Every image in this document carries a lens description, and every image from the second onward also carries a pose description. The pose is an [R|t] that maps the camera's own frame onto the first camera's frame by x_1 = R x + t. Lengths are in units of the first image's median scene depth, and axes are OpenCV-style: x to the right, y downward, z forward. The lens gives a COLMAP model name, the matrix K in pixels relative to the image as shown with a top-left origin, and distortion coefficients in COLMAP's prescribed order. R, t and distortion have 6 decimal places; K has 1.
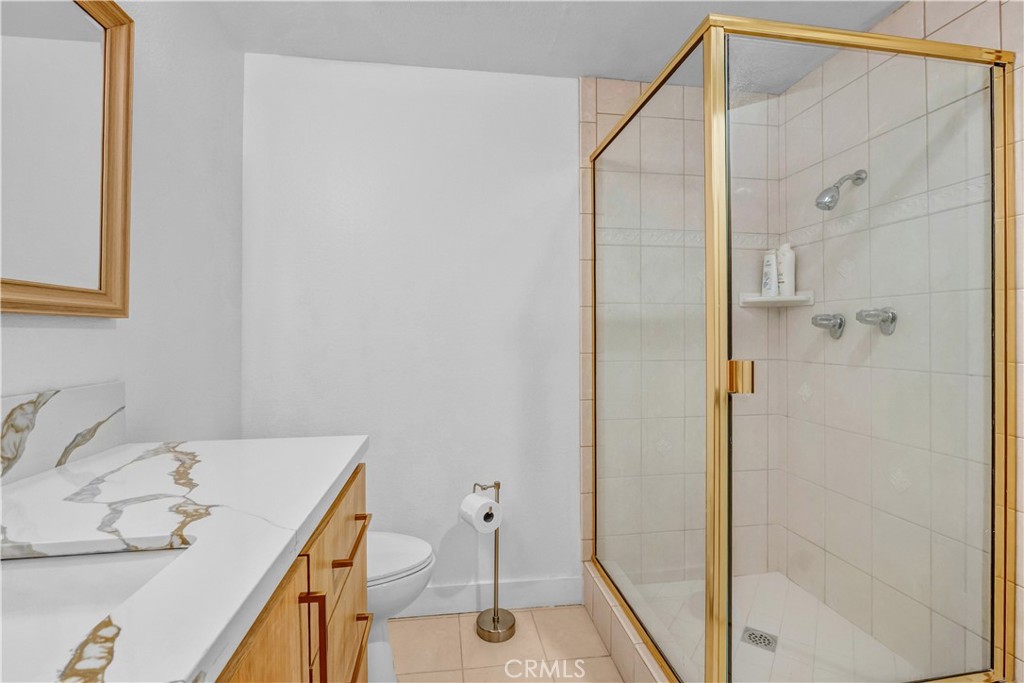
lens RADIAL K [[451.3, 0, 511.4], [0, 451.3, 334.0], [0, 0, 1]] dist [-0.014853, 0.005037]
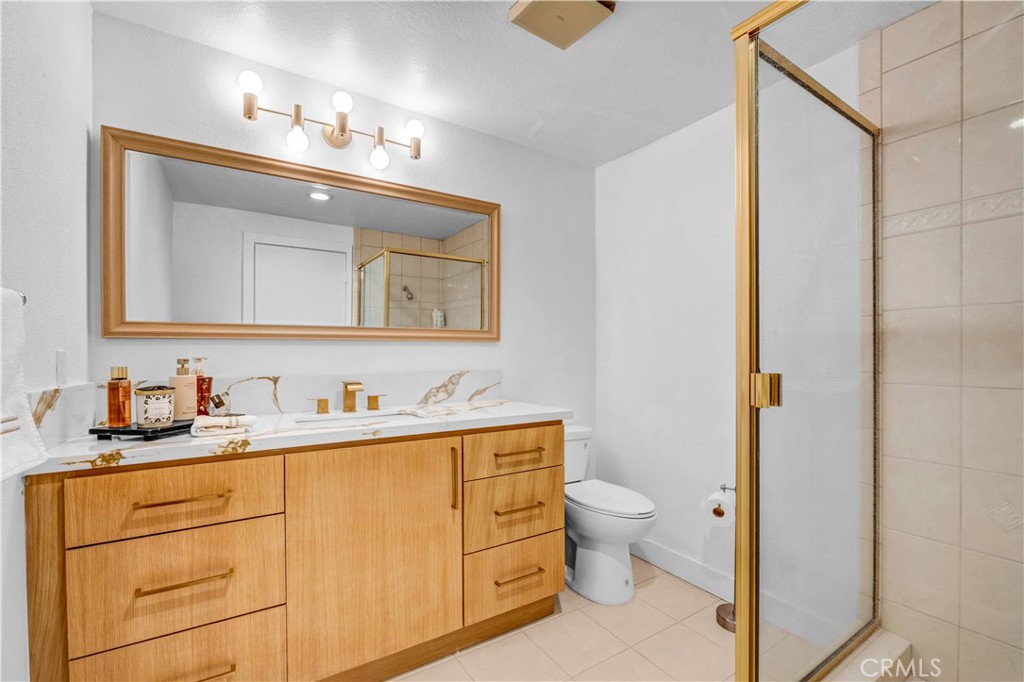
lens RADIAL K [[451.3, 0, 517.9], [0, 451.3, 347.5], [0, 0, 1]] dist [-0.014853, 0.005037]
pose [[0.433524, -0.000257, -0.901142, 0.921512], [0.003690, 0.999992, 0.001490, -0.007726], [0.901135, -0.003971, 0.433521, 0.087555]]
